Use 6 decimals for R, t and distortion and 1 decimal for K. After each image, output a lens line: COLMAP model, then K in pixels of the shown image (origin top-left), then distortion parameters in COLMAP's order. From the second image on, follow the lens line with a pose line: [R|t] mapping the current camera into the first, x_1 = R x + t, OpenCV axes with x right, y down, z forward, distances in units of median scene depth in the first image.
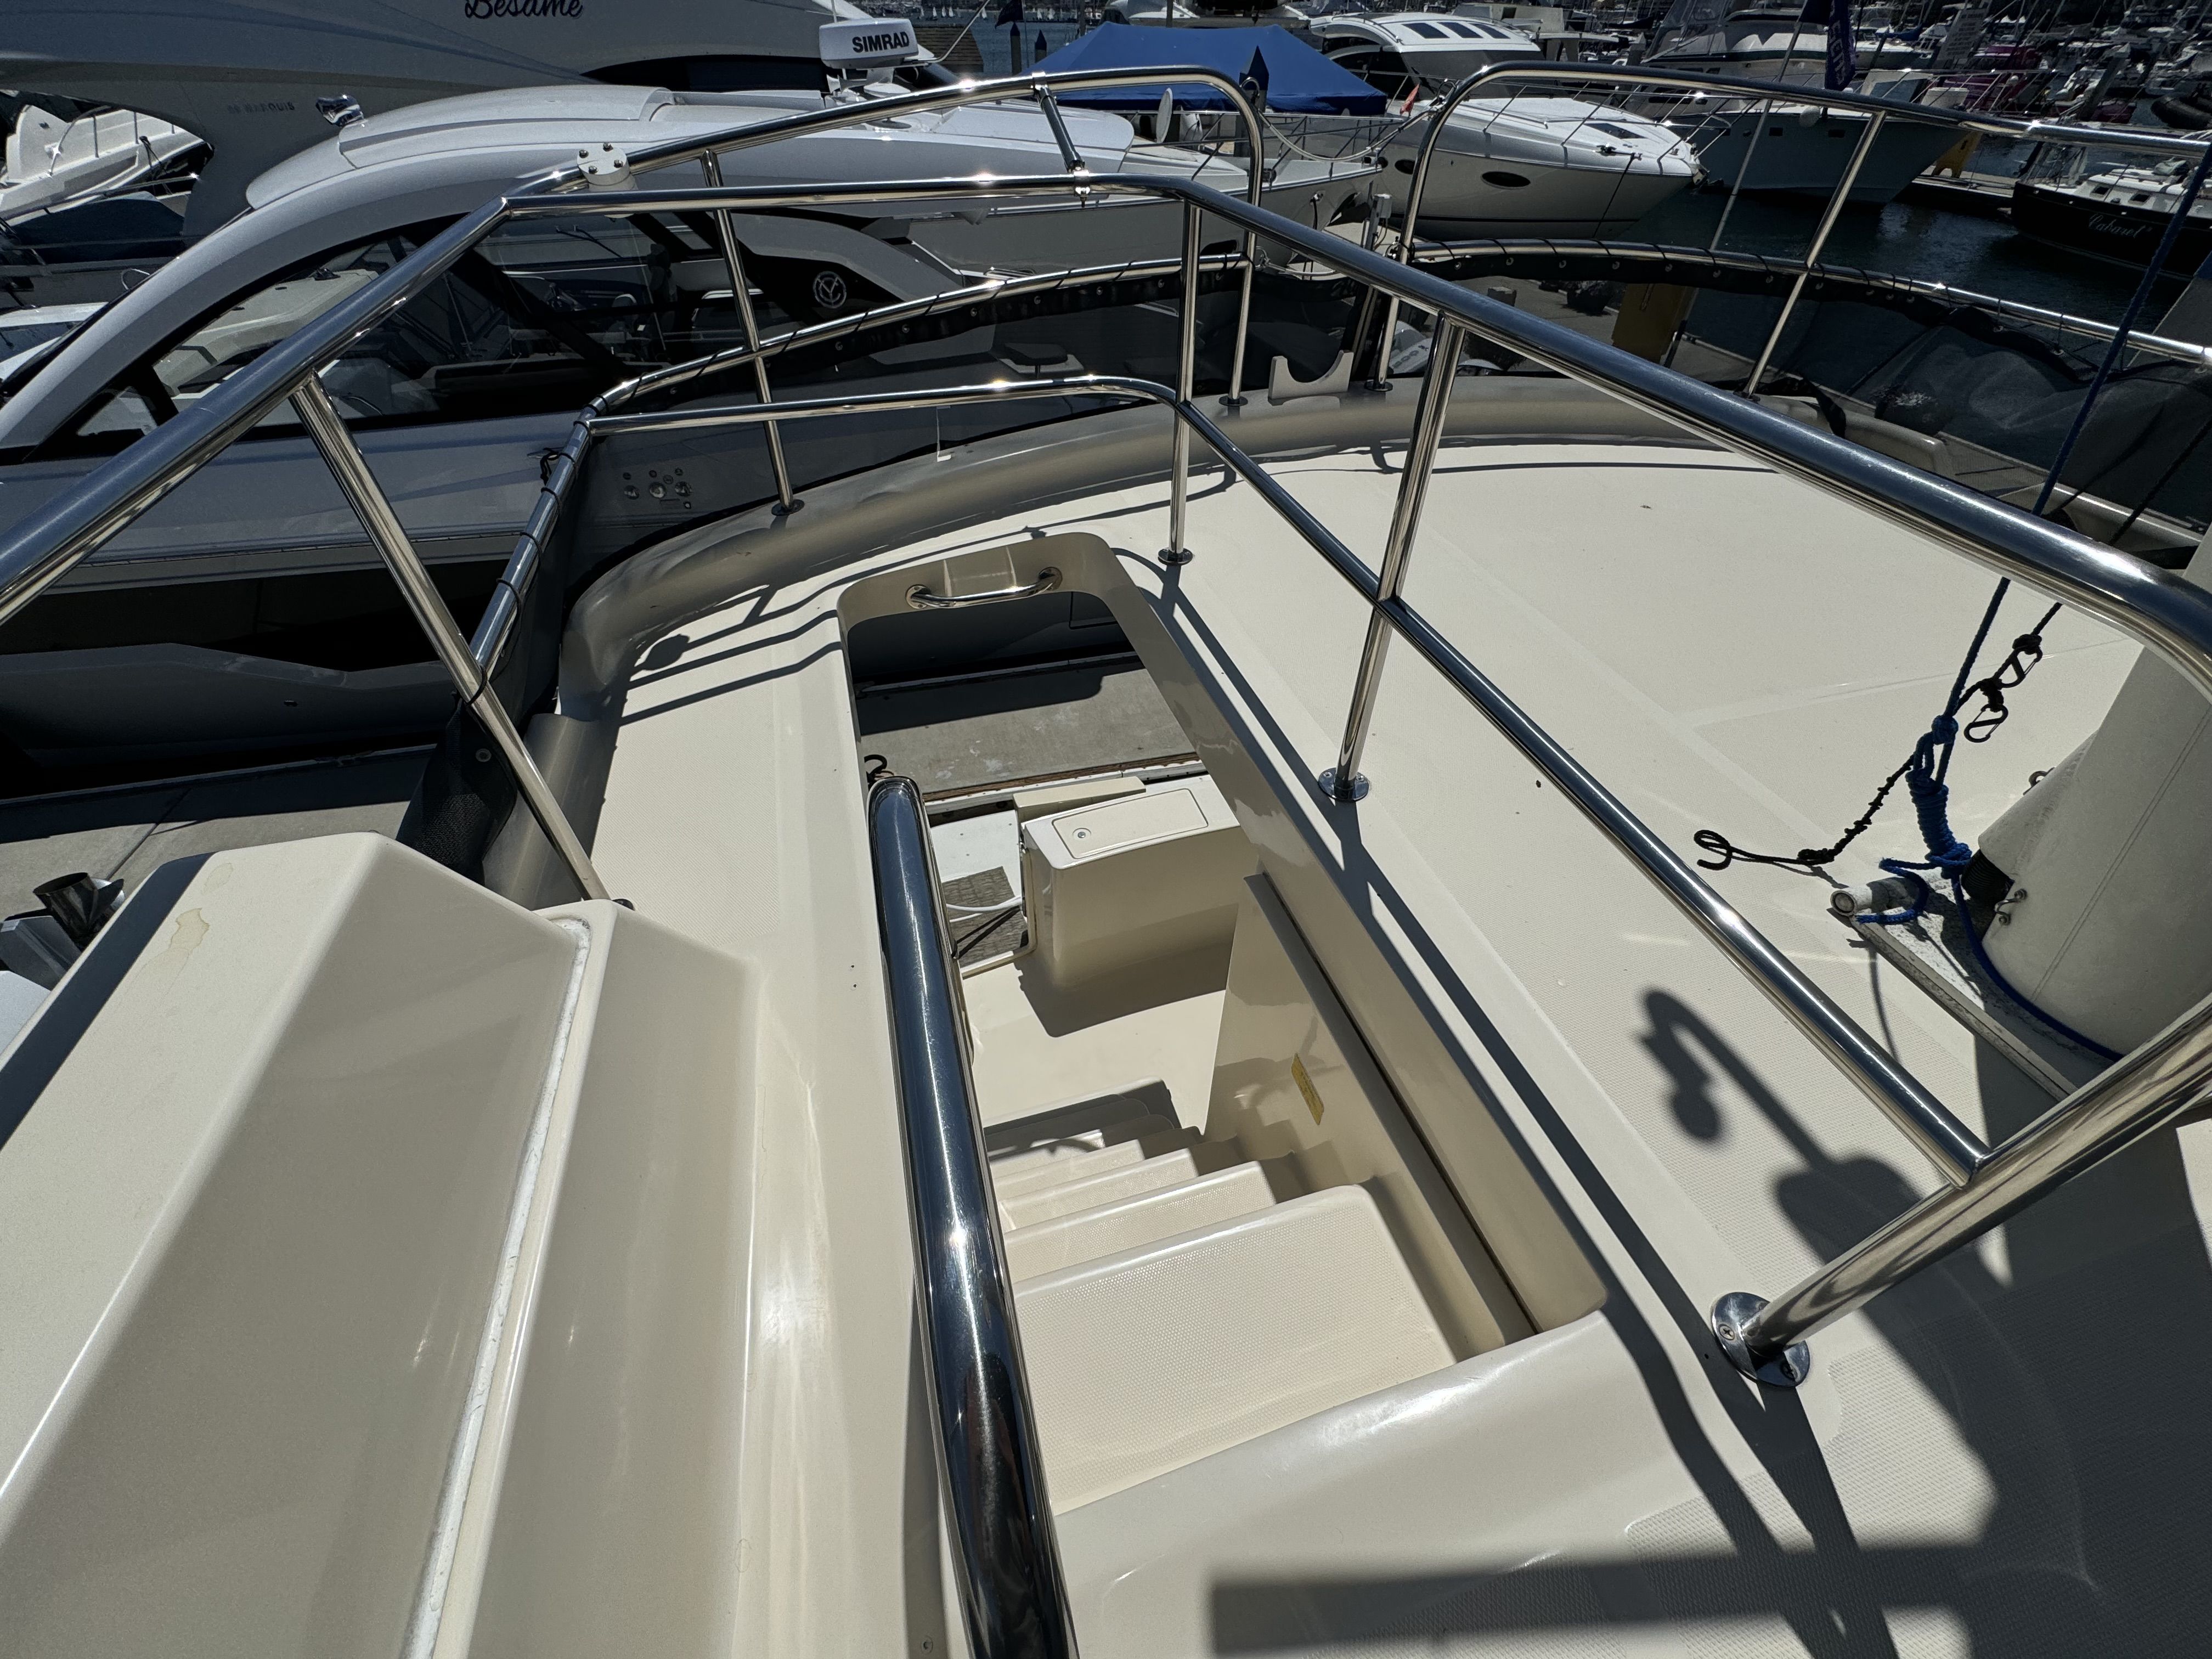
lens RADIAL K [[884.0, 0, 1102.1], [0, 884.0, 820.1], [0, 0, 1]] dist [-0.003082, 0.000065]
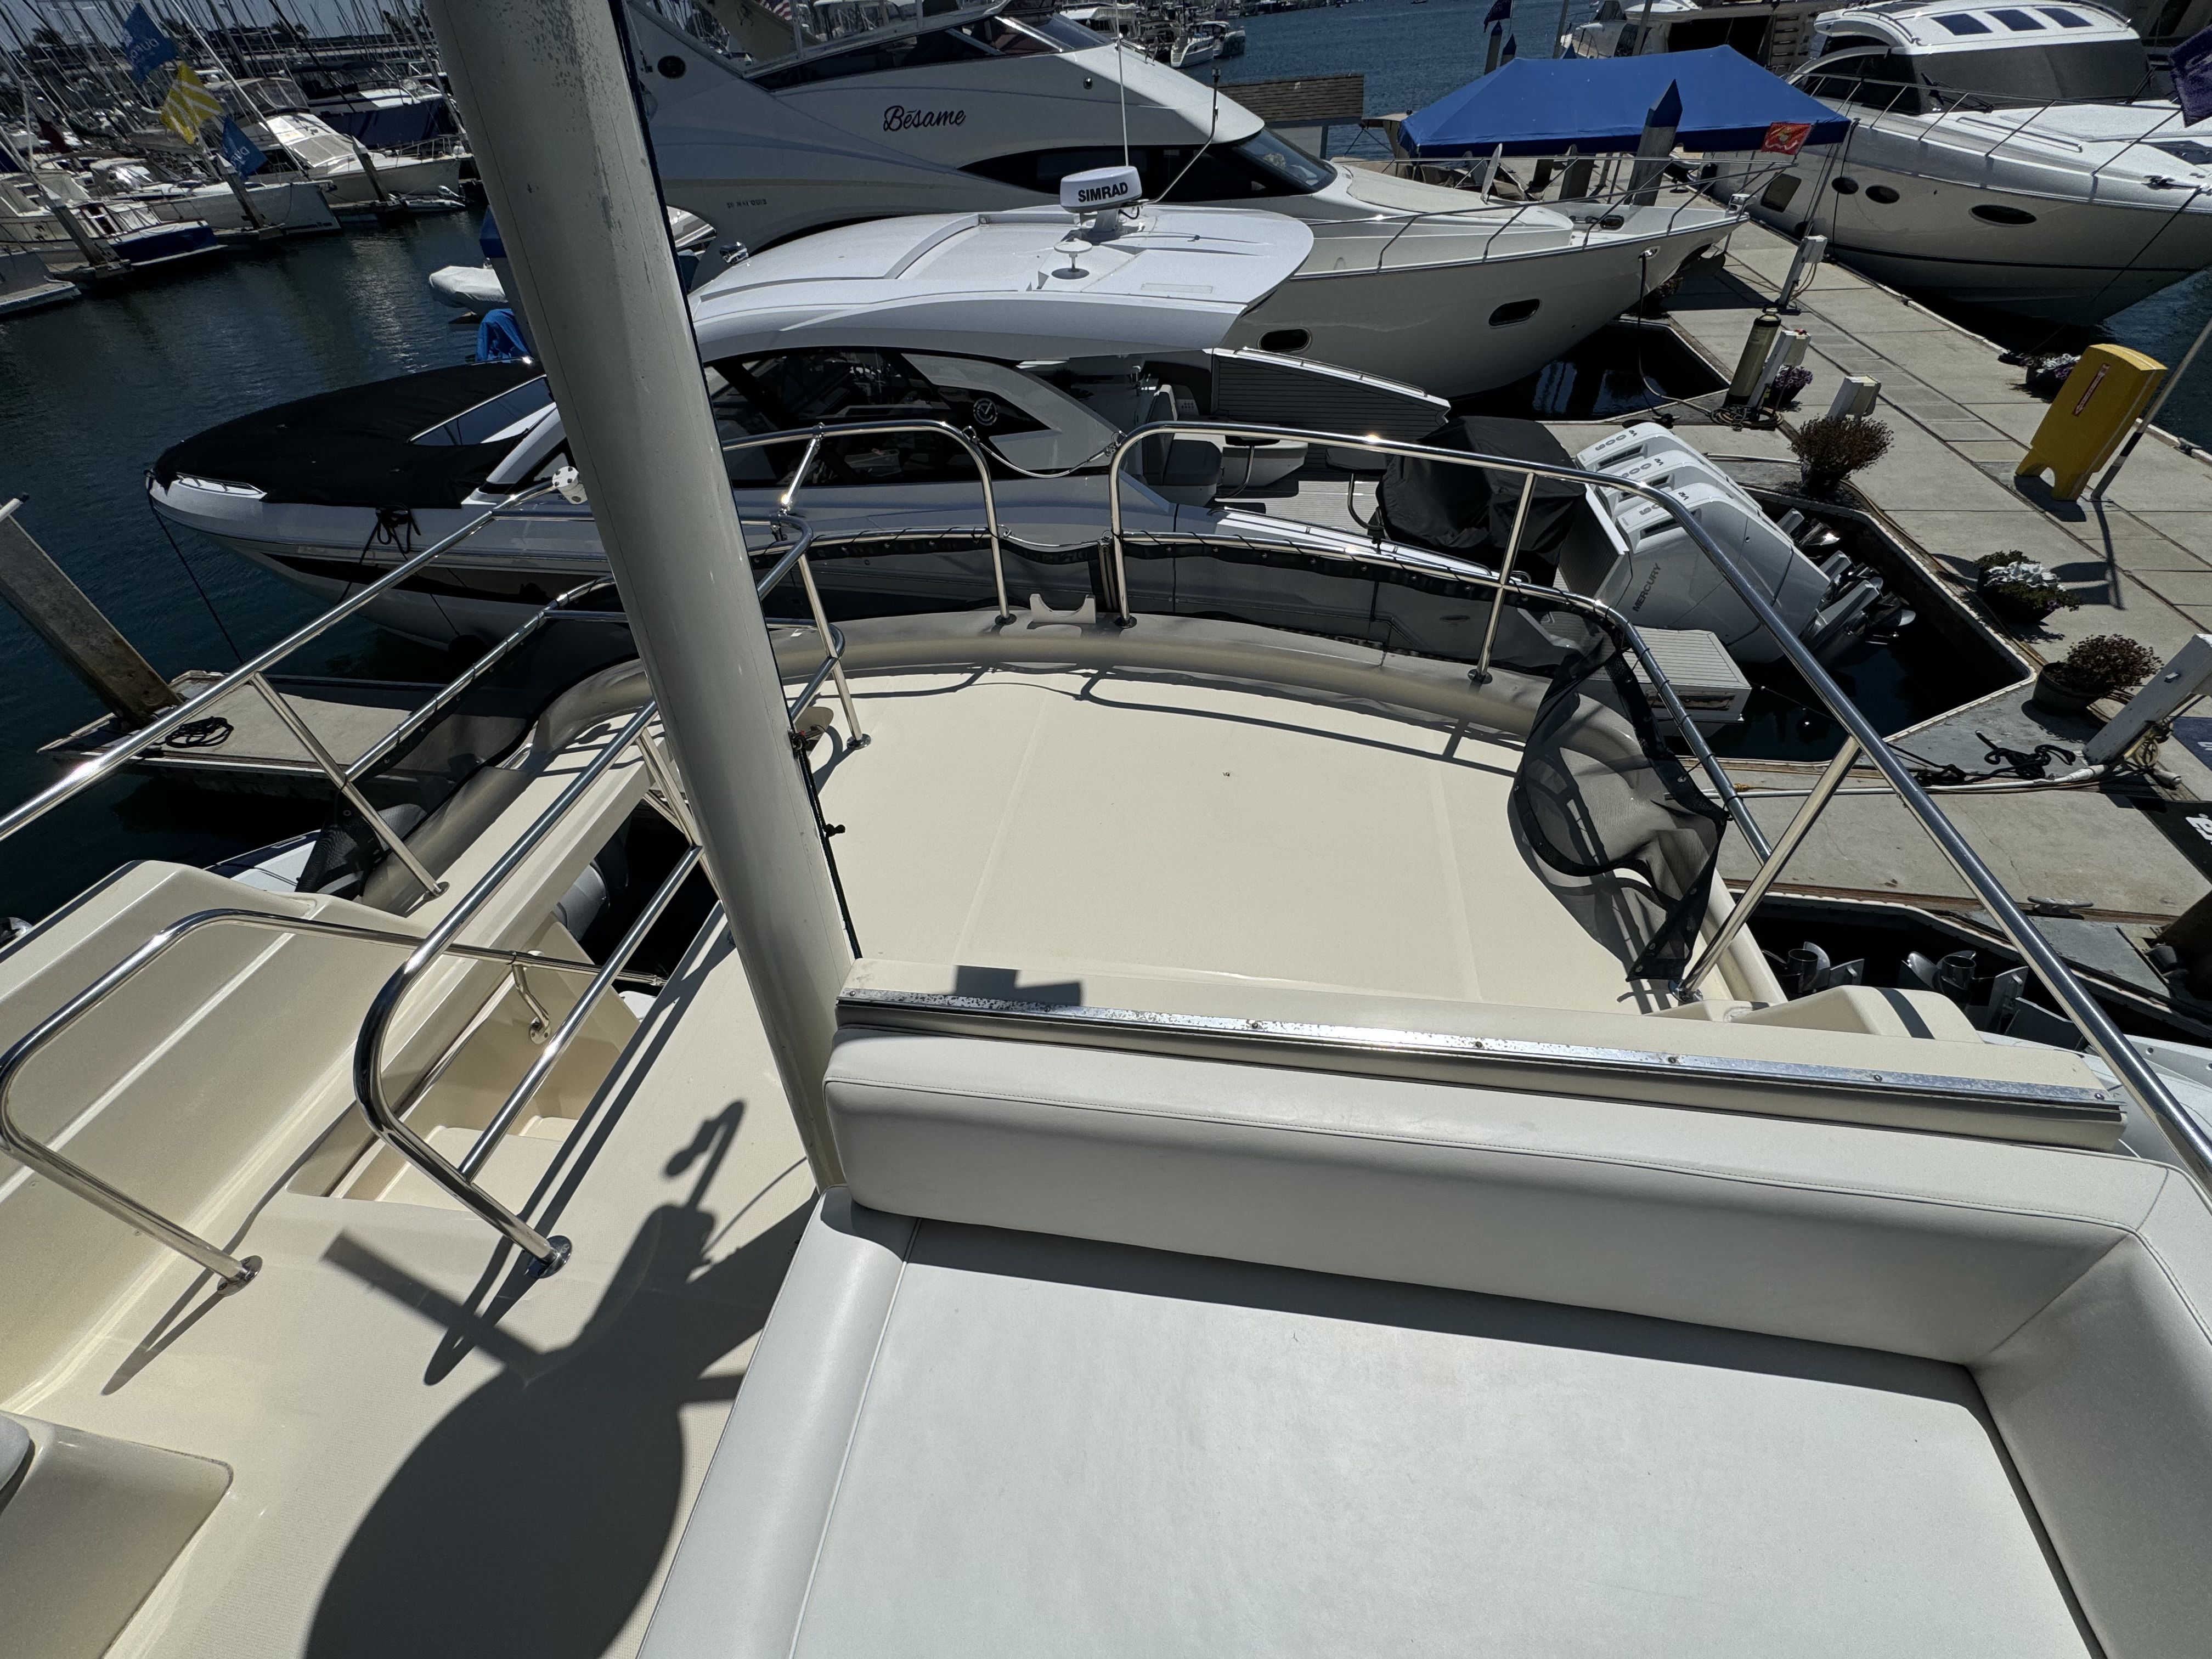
lens RADIAL K [[884.0, 0, 1103.3], [0, 884.0, 823.3], [0, 0, 1]] dist [-0.003082, 0.000065]
pose [[0.906551, 0.233058, -0.351923, 0.123977], [-0.228608, 0.971976, 0.054791, -0.042050], [0.354830, 0.030782, 0.934424, -0.027583]]
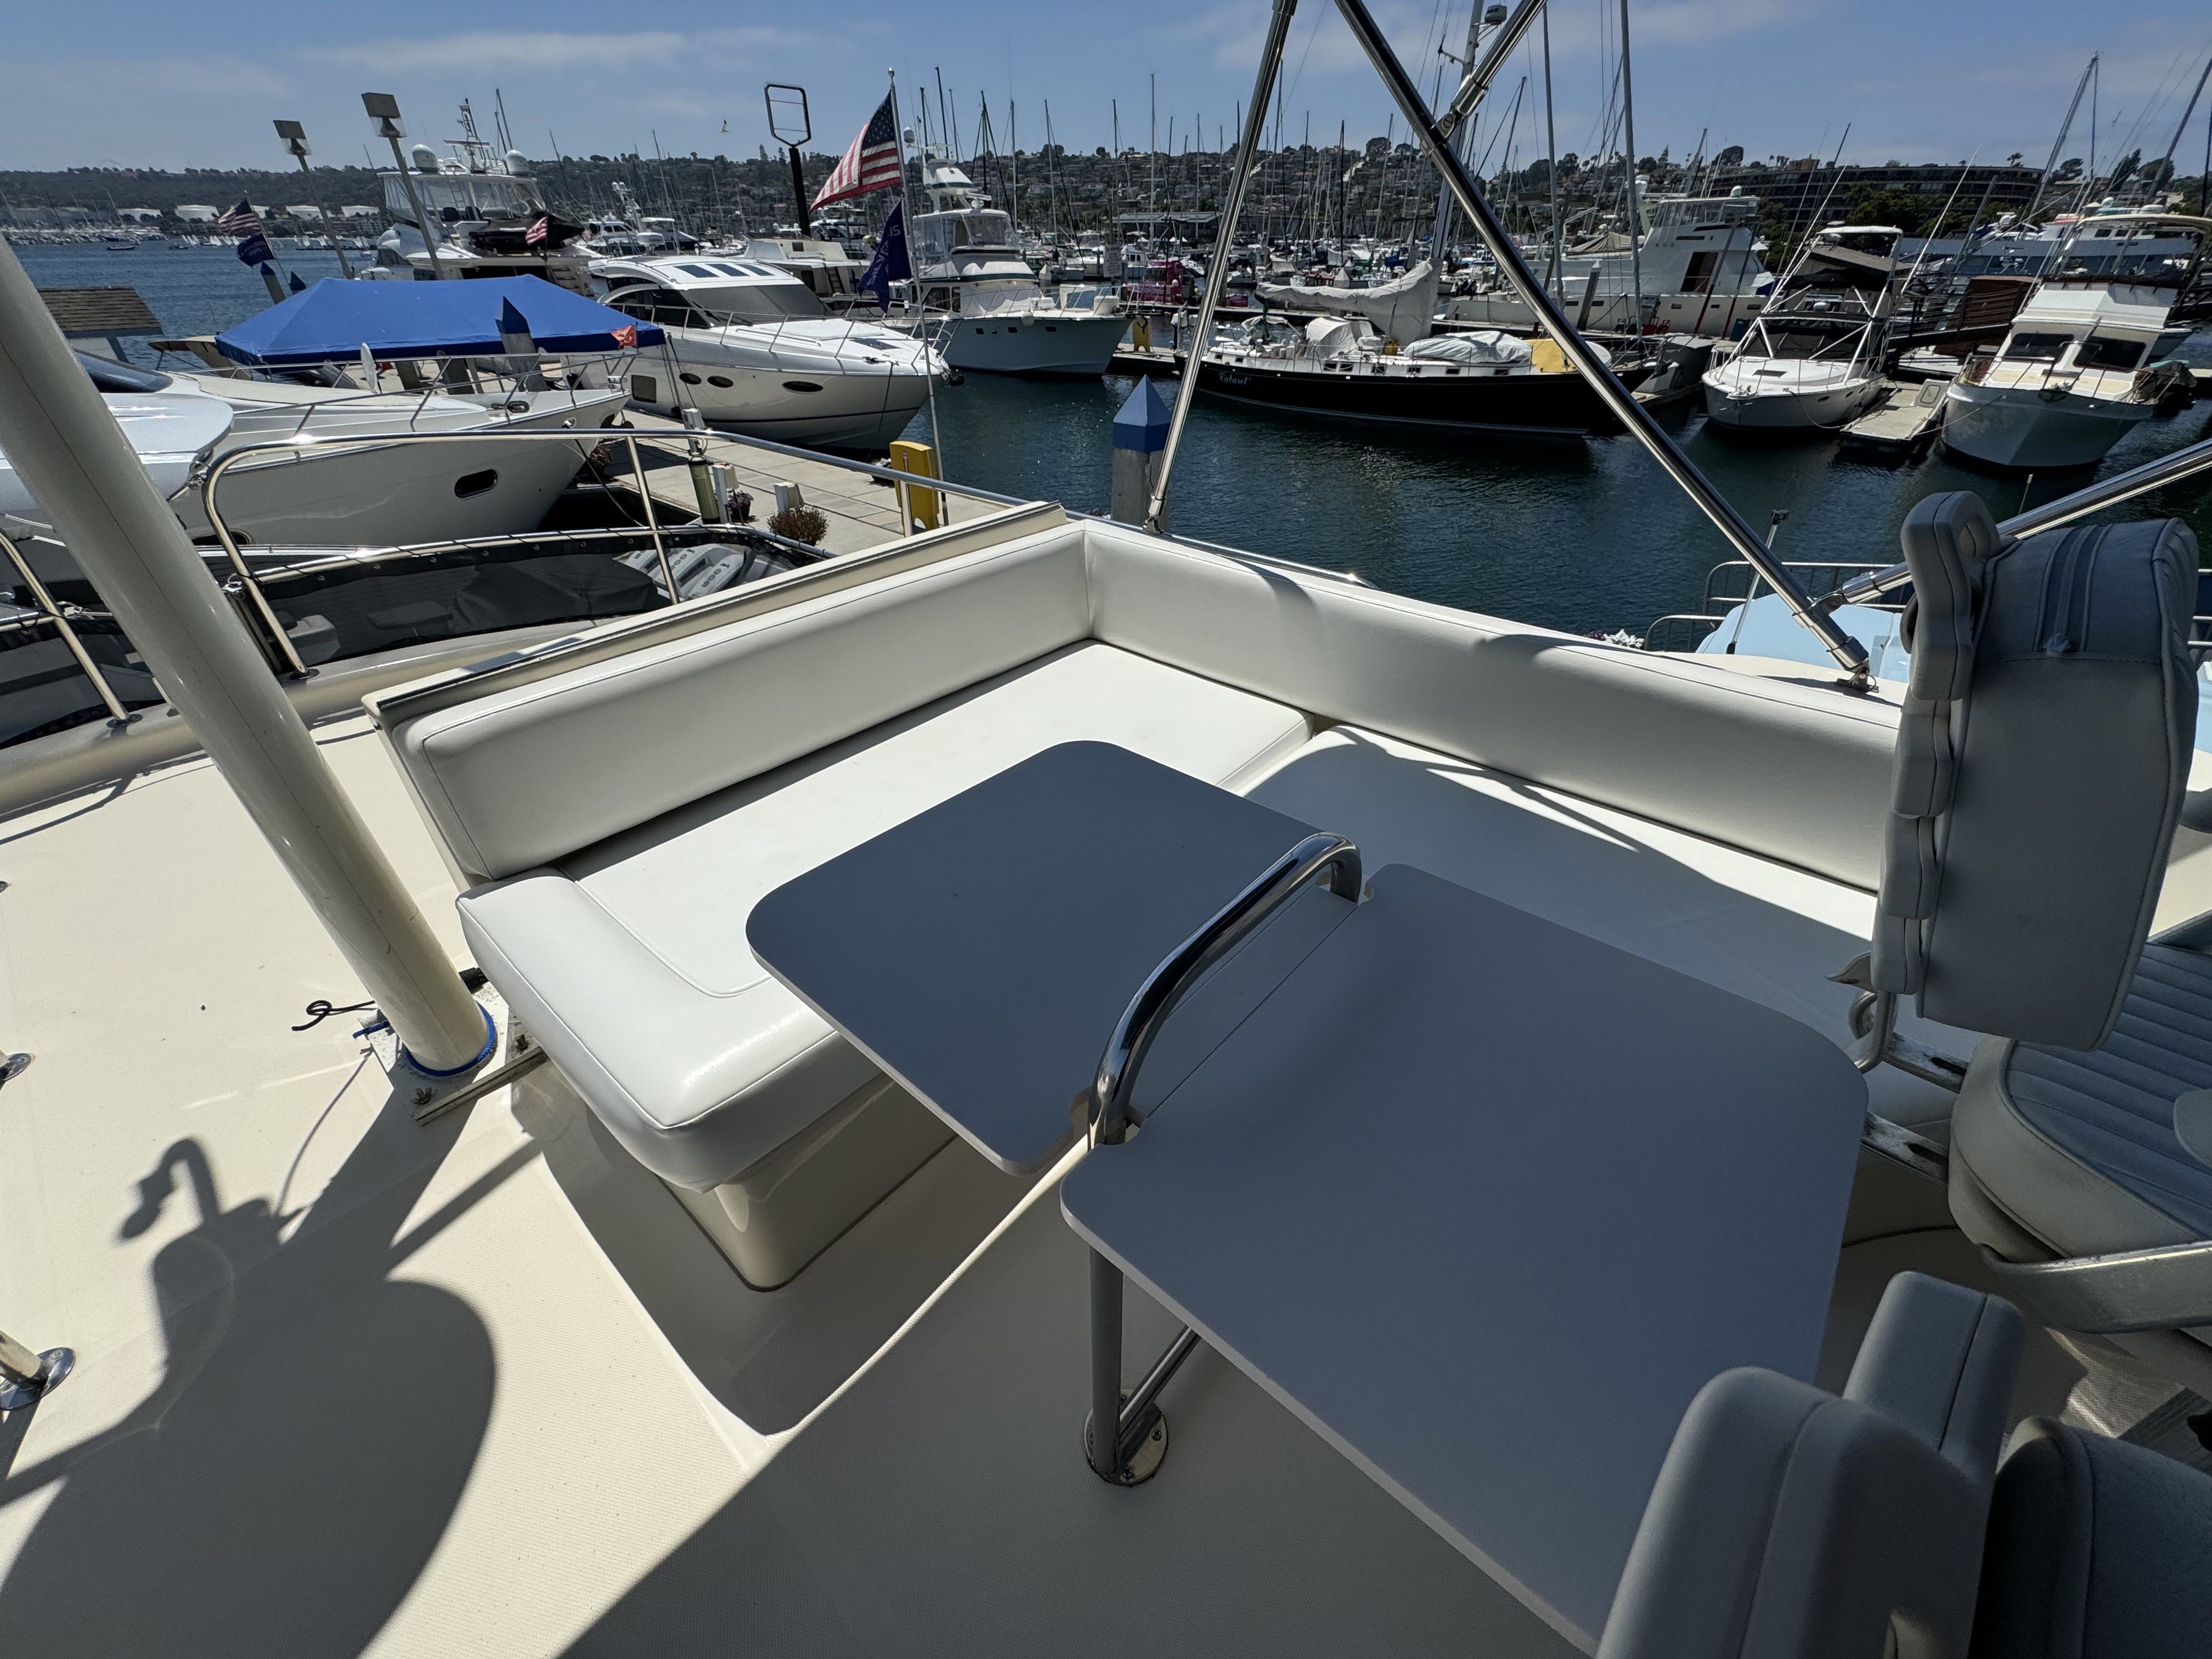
lens RADIAL K [[884.0, 0, 1103.7], [0, 884.0, 823.0], [0, 0, 1]] dist [-0.003082, 0.000065]
pose [[0.839794, -0.303609, 0.450075, 0.097756], [0.368973, 0.927308, -0.062927, 0.025228], [-0.398253, 0.218911, 0.890771, -0.067569]]
